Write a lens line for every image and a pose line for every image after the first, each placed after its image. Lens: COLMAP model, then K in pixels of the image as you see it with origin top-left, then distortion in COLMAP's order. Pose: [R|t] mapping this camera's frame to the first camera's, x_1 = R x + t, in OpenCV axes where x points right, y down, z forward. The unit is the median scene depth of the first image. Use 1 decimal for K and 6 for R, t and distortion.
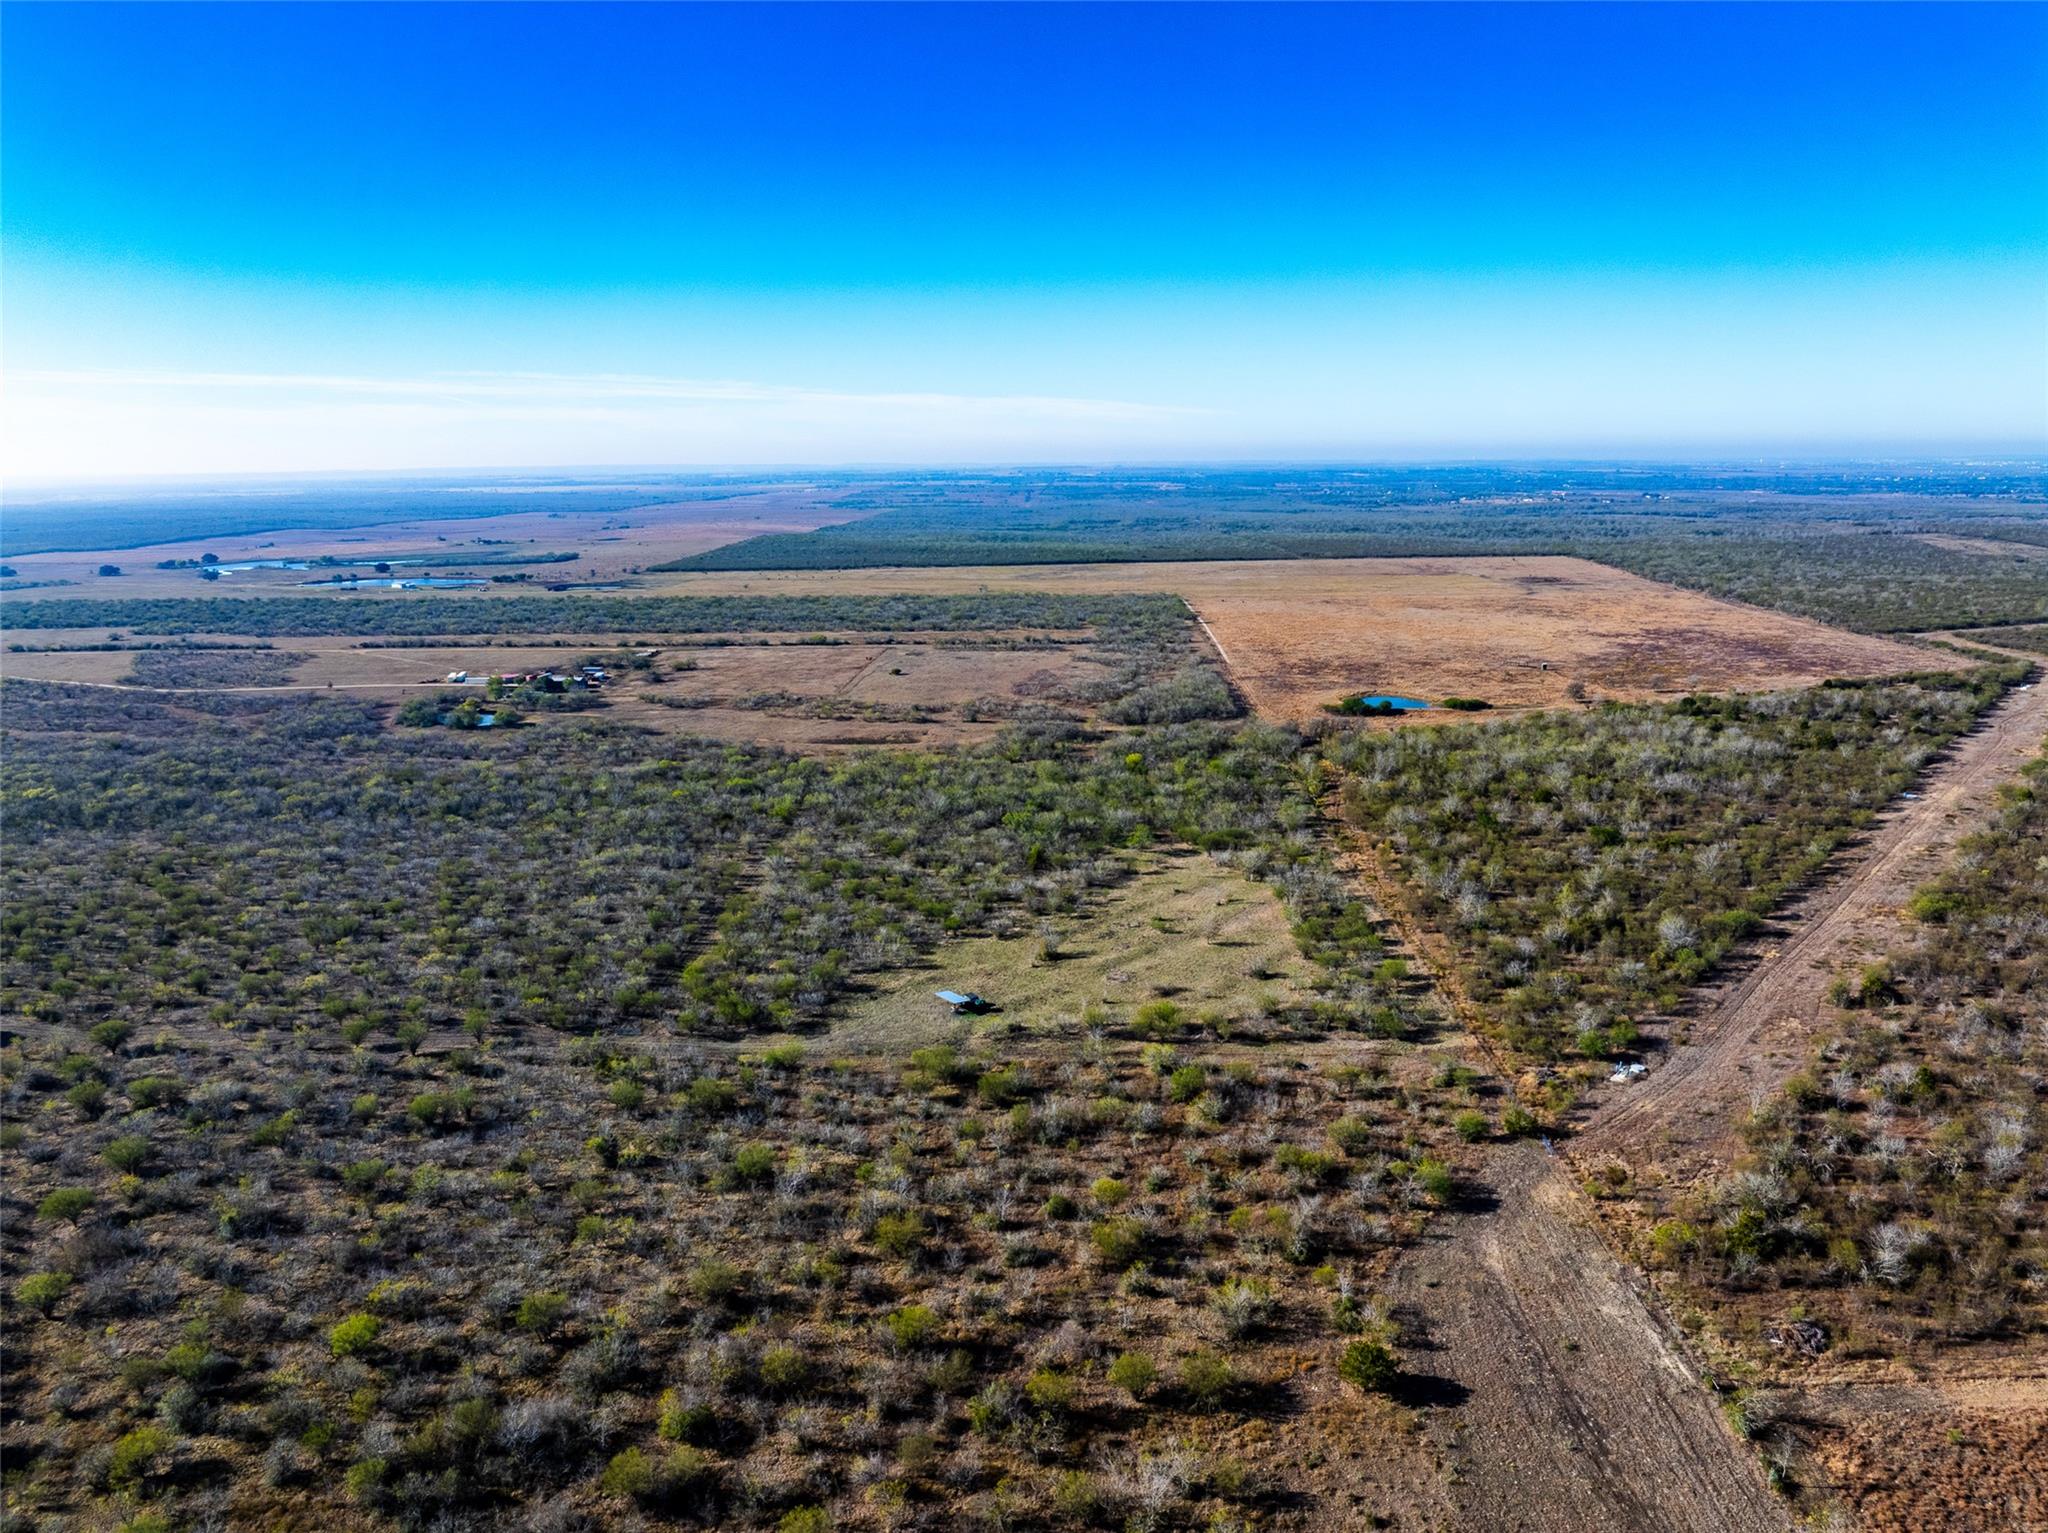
lens RADIAL K [[1461.9, 0, 1024.0], [0, 1461.9, 766.5], [0, 0, 1]] dist [-0.038261, -0.007390]
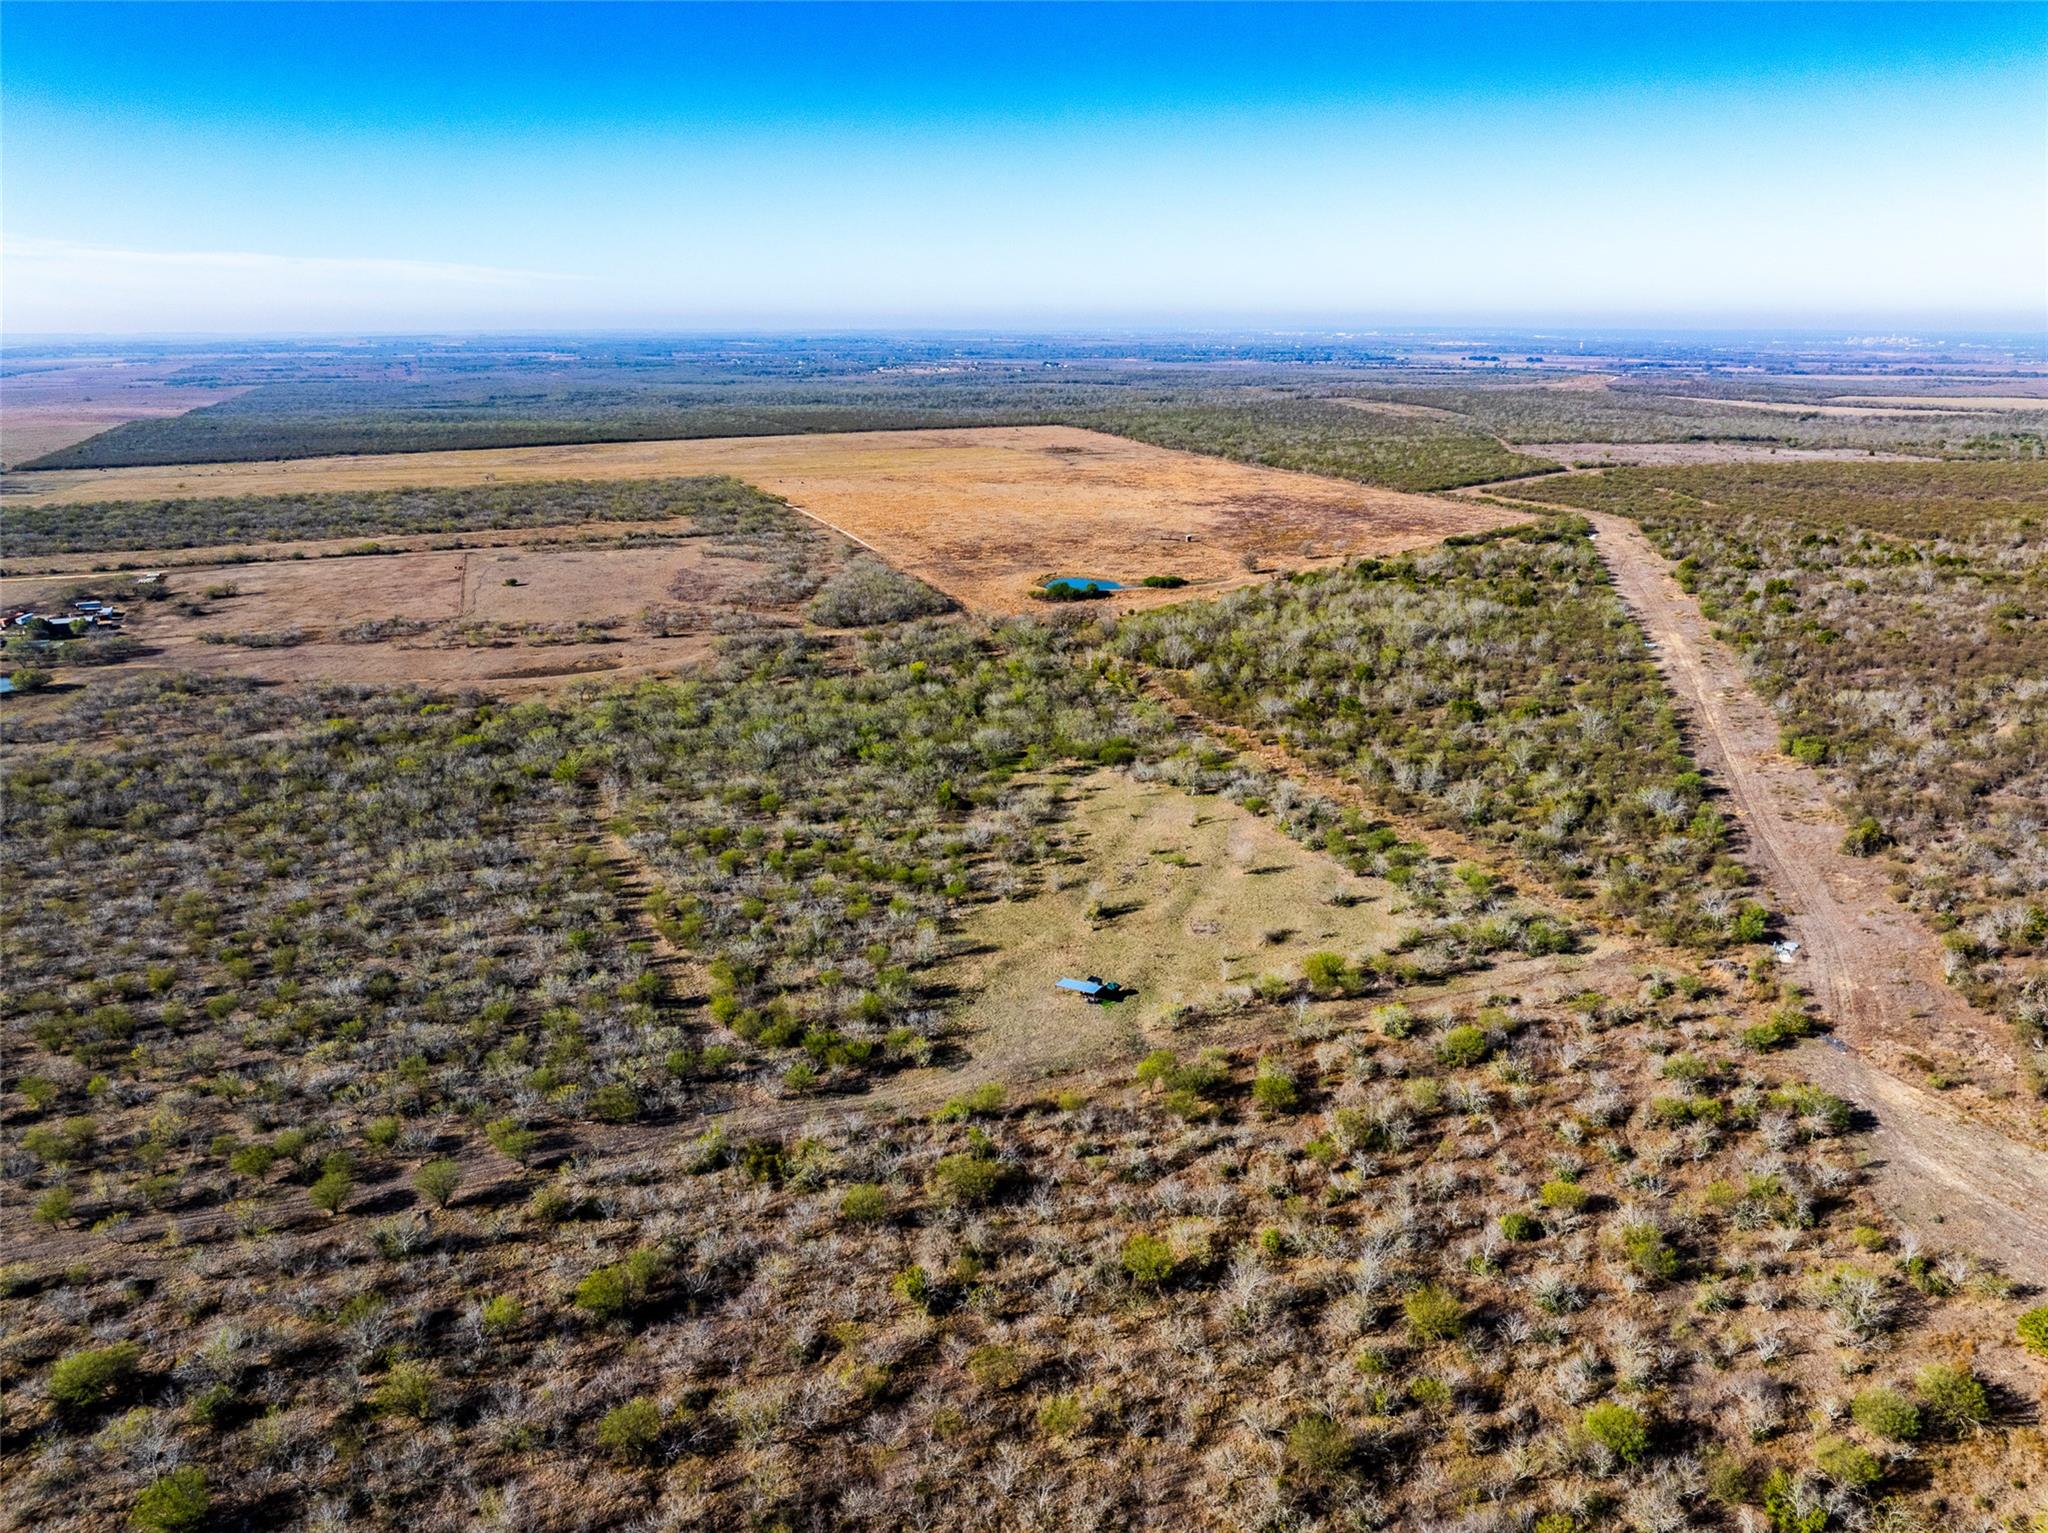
lens RADIAL K [[1461.9, 0, 1024.0], [0, 1461.9, 766.5], [0, 0, 1]] dist [-0.038261, -0.007390]
pose [[0.908638, -0.110384, 0.402731, -0.300161], [0.075811, 0.992009, 0.100852, -0.039031], [-0.410645, -0.061107, 0.909745, 0.199157]]
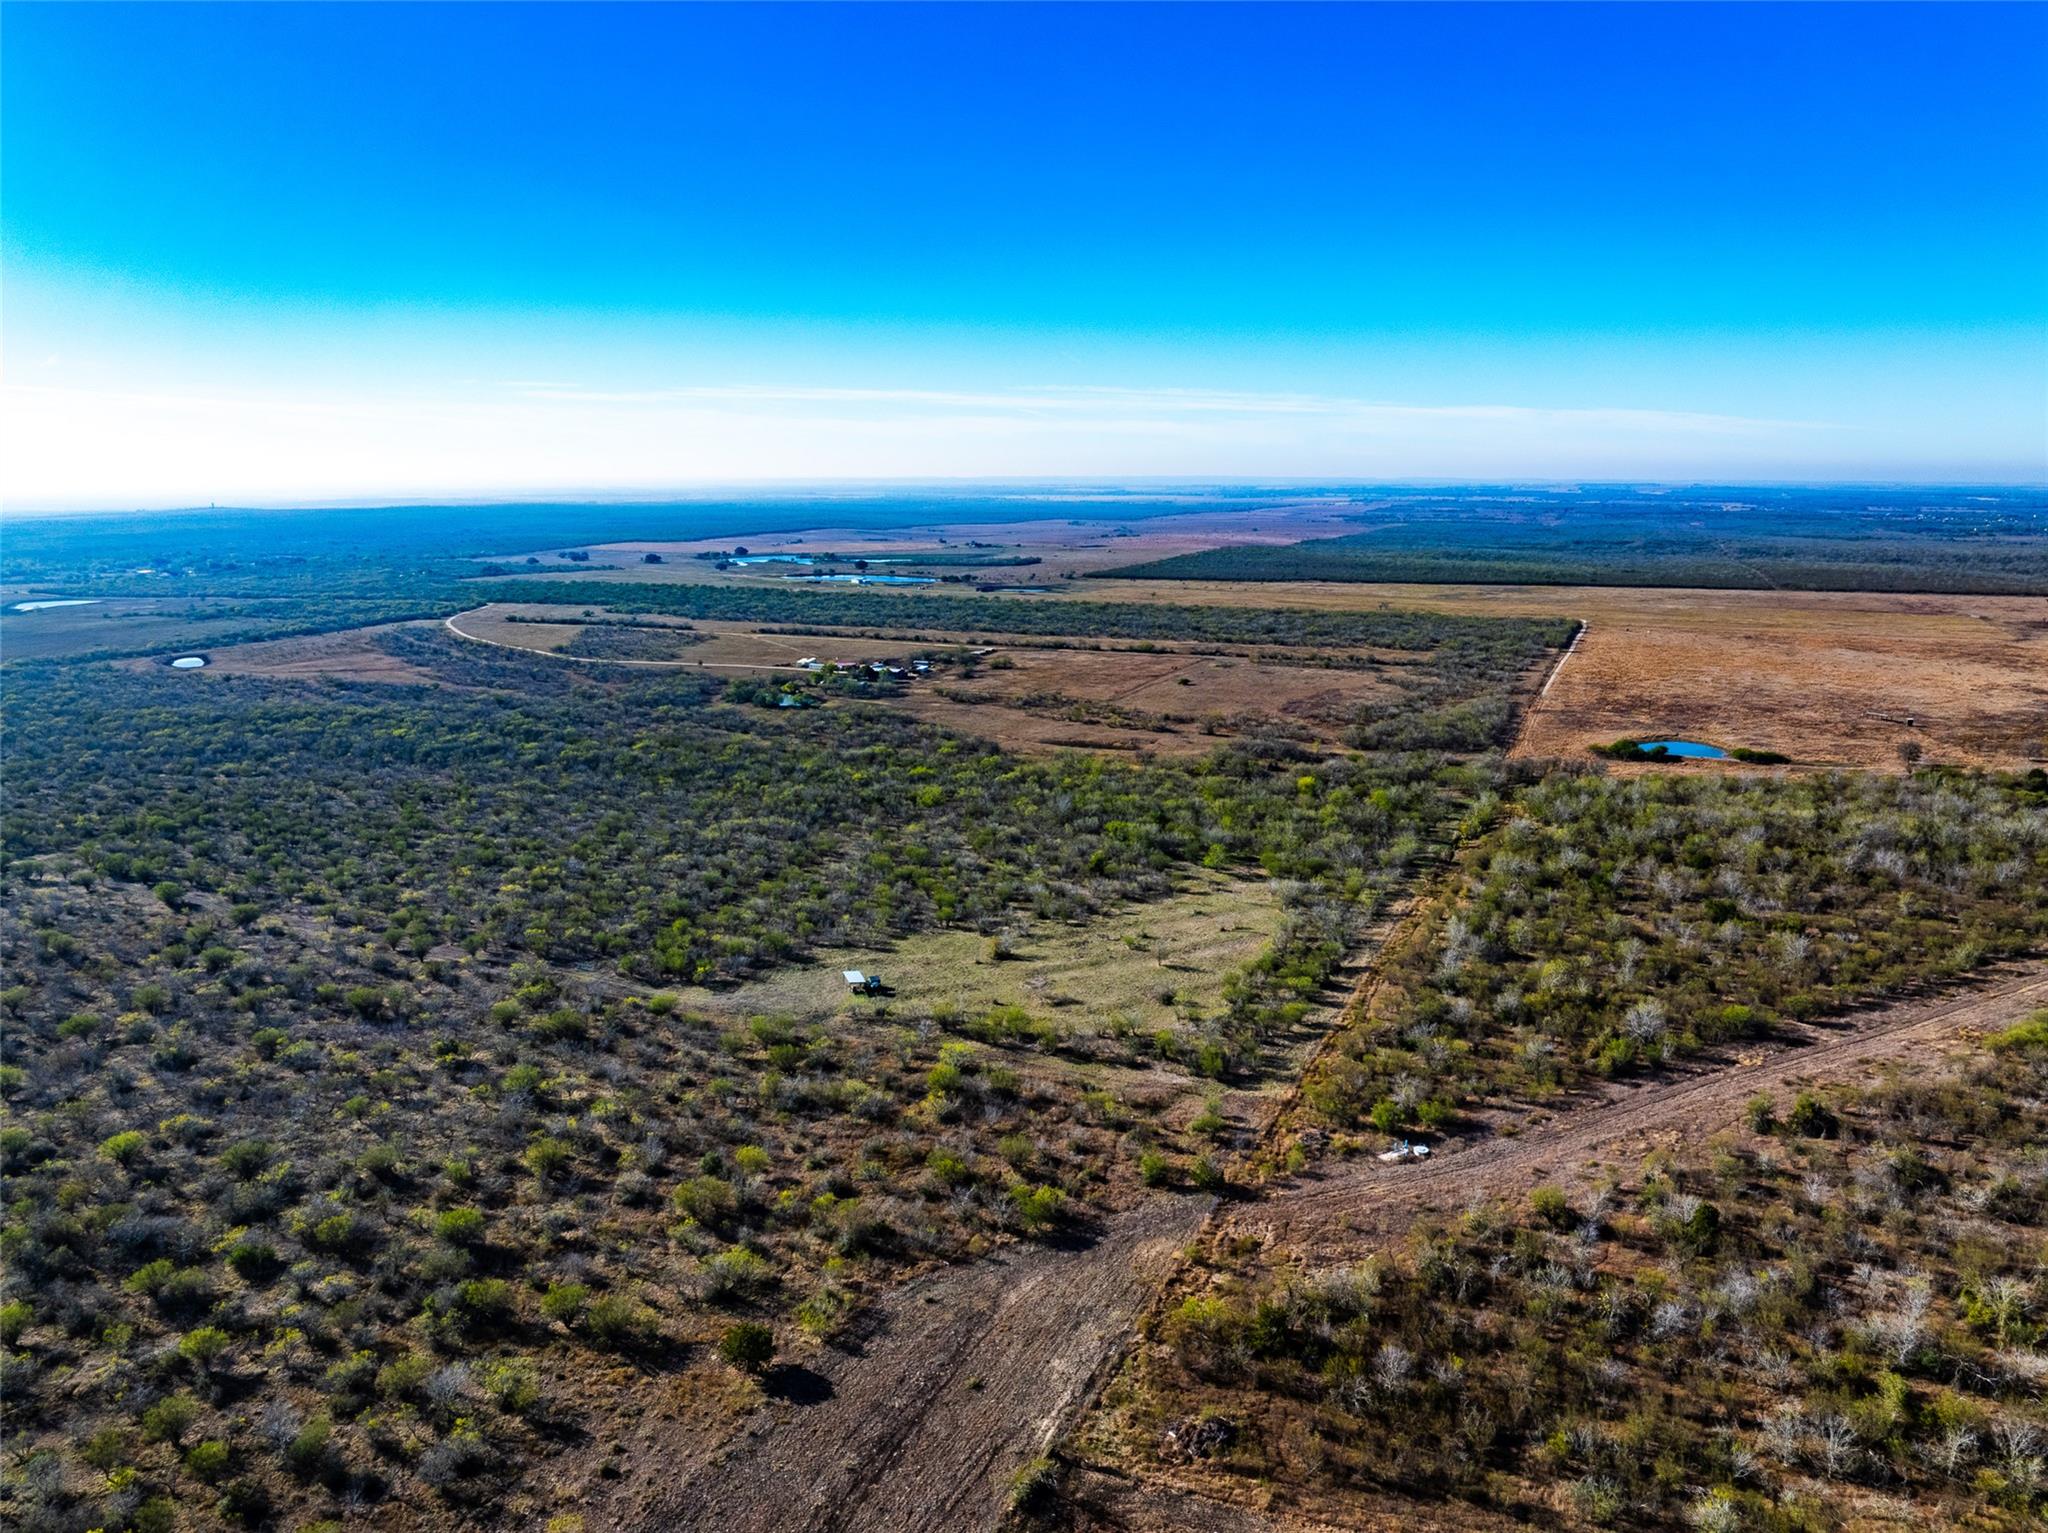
lens RADIAL K [[1461.9, 0, 1024.0], [0, 1461.9, 766.5], [0, 0, 1]] dist [-0.038261, -0.007390]
pose [[0.925459, 0.081718, -0.369930, 0.331881], [-0.084877, 0.996361, 0.007760, -0.009188], [0.369218, 0.024217, 0.929027, 0.045238]]
